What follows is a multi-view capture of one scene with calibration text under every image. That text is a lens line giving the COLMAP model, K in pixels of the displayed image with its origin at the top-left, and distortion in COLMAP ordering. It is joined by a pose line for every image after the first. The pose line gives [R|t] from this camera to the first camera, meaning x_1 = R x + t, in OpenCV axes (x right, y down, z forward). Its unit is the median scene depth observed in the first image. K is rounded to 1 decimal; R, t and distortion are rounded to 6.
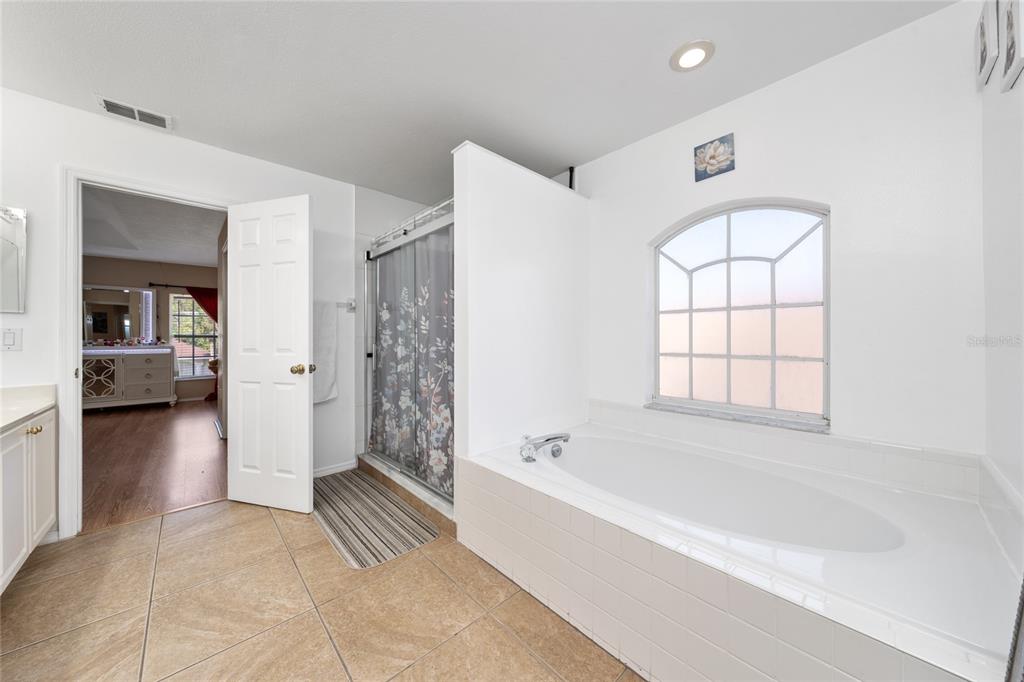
lens RADIAL K [[351.0, 0, 511.5], [0, 351.0, 340.2], [0, 0, 1]] dist [-0.004087, 0.000665]
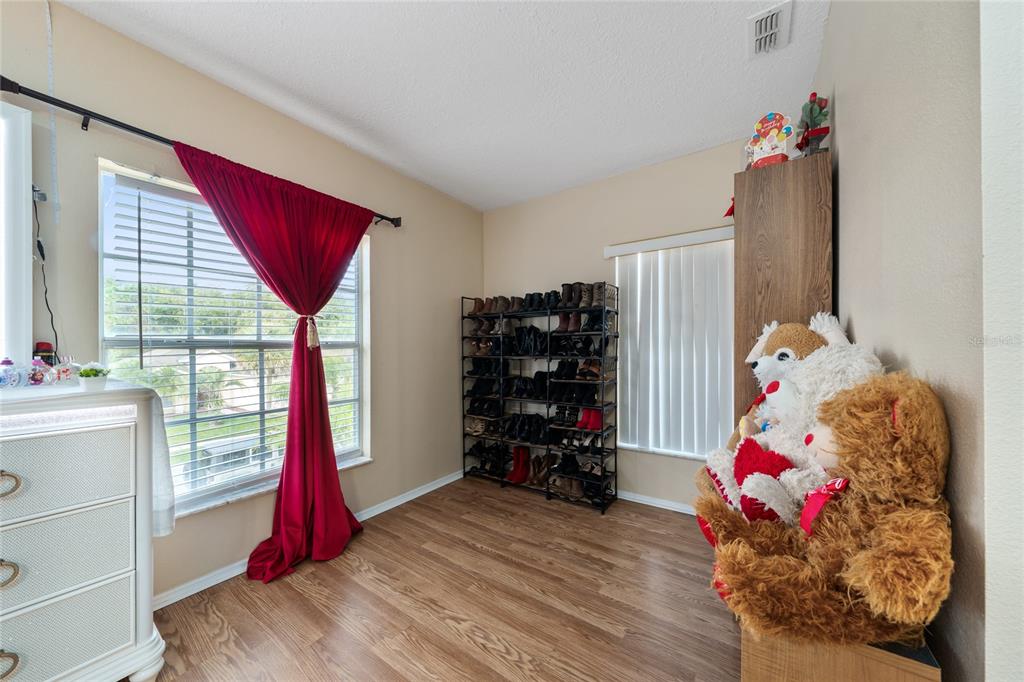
lens RADIAL K [[351.0, 0, 514.0], [0, 351.0, 348.9], [0, 0, 1]] dist [-0.004087, 0.000665]
pose [[0.976198, -0.007034, 0.216766, -0.773289], [0.006598, 0.999974, 0.002733, -0.004946], [-0.216780, -0.001238, 0.976220, 0.727843]]
